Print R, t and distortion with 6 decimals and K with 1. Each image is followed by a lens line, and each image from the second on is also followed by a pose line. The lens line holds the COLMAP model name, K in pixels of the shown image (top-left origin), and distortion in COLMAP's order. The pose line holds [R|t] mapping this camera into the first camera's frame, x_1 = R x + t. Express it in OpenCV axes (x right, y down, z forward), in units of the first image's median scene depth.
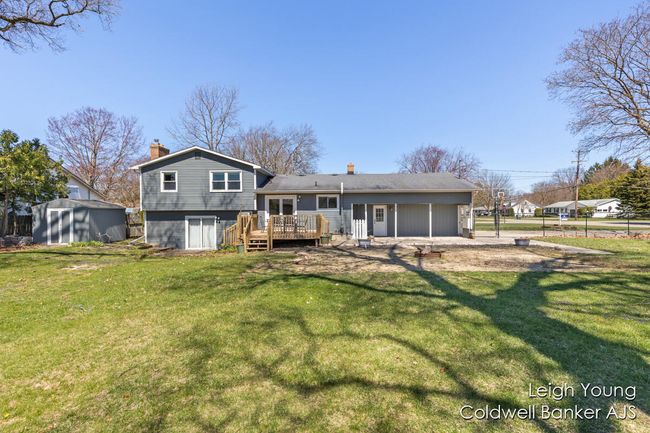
lens RADIAL K [[298.2, 0, 328.7], [0, 298.2, 215.7], [0, 0, 1]] dist [0.021578, -0.000051]
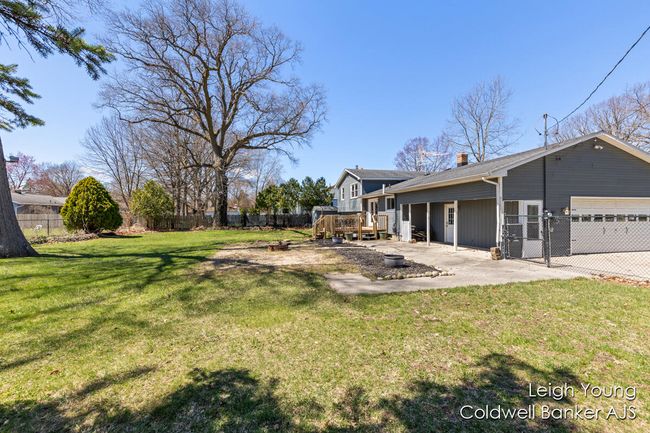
lens RADIAL K [[298.2, 0, 328.7], [0, 298.2, 215.7], [0, 0, 1]] dist [0.021578, -0.000051]
pose [[0.278004, 0.003183, -0.960575, 0.931960], [-0.001887, 0.999994, 0.002767, -0.004578], [0.960578, 0.001044, 0.278008, 0.514628]]
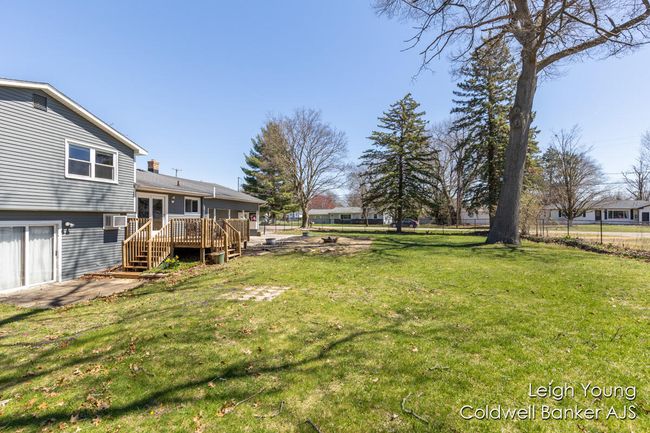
lens RADIAL K [[298.2, 0, 328.7], [0, 298.2, 215.7], [0, 0, 1]] dist [0.021578, -0.000051]
pose [[0.163087, 0.011734, 0.986542, -0.860111], [0.004077, 0.999913, -0.012566, -0.000184], [-0.986603, 0.006071, 0.163025, 0.433850]]
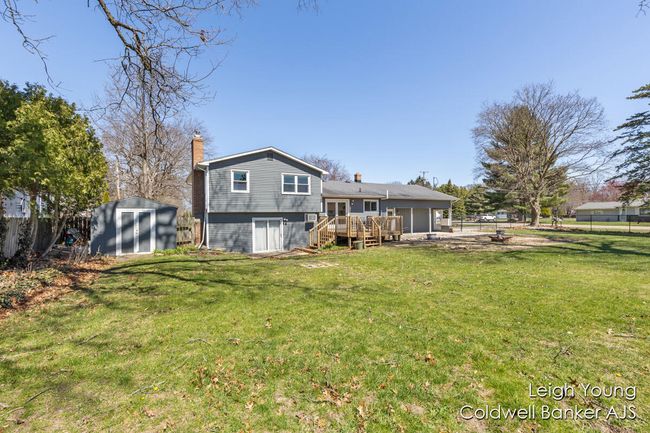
lens RADIAL K [[298.2, 0, 328.7], [0, 298.2, 215.7], [0, 0, 1]] dist [0.021578, -0.000051]
pose [[0.855680, -0.001261, 0.517504, -0.778704], [0.006602, 0.999942, -0.008480, 0.003576], [-0.517463, 0.010673, 0.855639, 0.058966]]
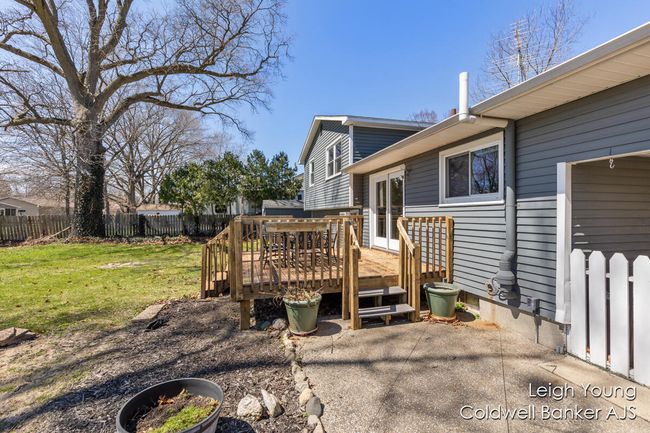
lens RADIAL K [[298.2, 0, 328.7], [0, 298.2, 215.7], [0, 0, 1]] dist [0.021578, -0.000051]
pose [[0.329893, 0.002619, -0.944015, 0.208402], [-0.006416, 0.999979, 0.000532, -0.005717], [0.943997, 0.005882, 0.329903, 0.801865]]
